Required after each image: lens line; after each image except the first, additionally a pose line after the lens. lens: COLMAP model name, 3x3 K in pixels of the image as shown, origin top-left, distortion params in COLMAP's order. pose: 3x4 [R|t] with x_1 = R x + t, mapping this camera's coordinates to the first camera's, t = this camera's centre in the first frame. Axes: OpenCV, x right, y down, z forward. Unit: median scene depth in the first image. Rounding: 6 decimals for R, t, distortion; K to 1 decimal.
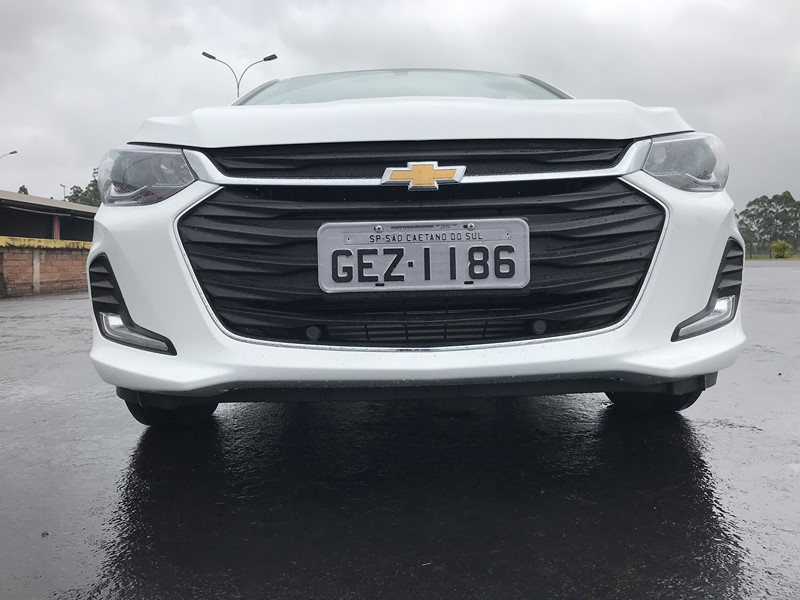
lens RADIAL K [[645.9, 0, 393.7], [0, 645.9, 298.8], [0, 0, 1]] dist [0.046904, -0.052659]
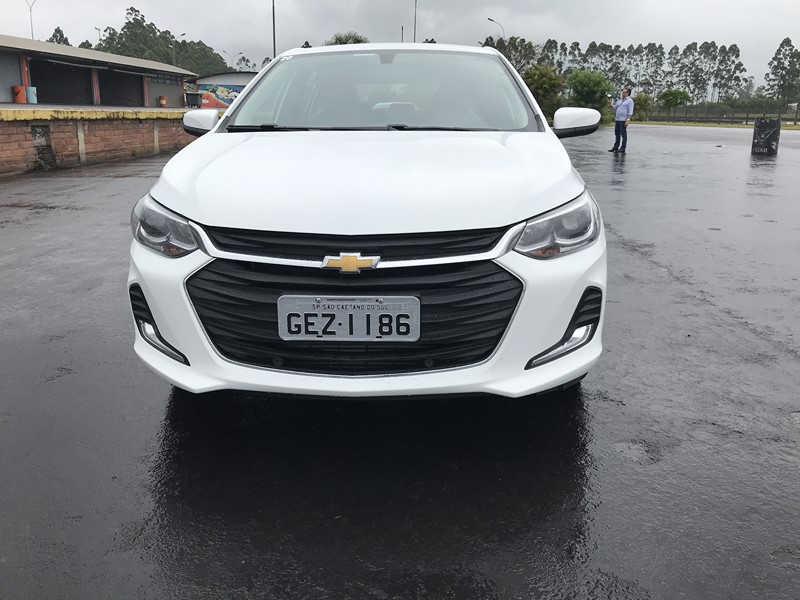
lens RADIAL K [[645.9, 0, 395.2], [0, 645.9, 297.0], [0, 0, 1]] dist [0.046904, -0.052659]
pose [[0.997792, 0.033906, -0.057113, 0.224926], [-0.020488, 0.975076, 0.220921, -0.424336], [0.063180, -0.219263, 0.973618, -0.405667]]
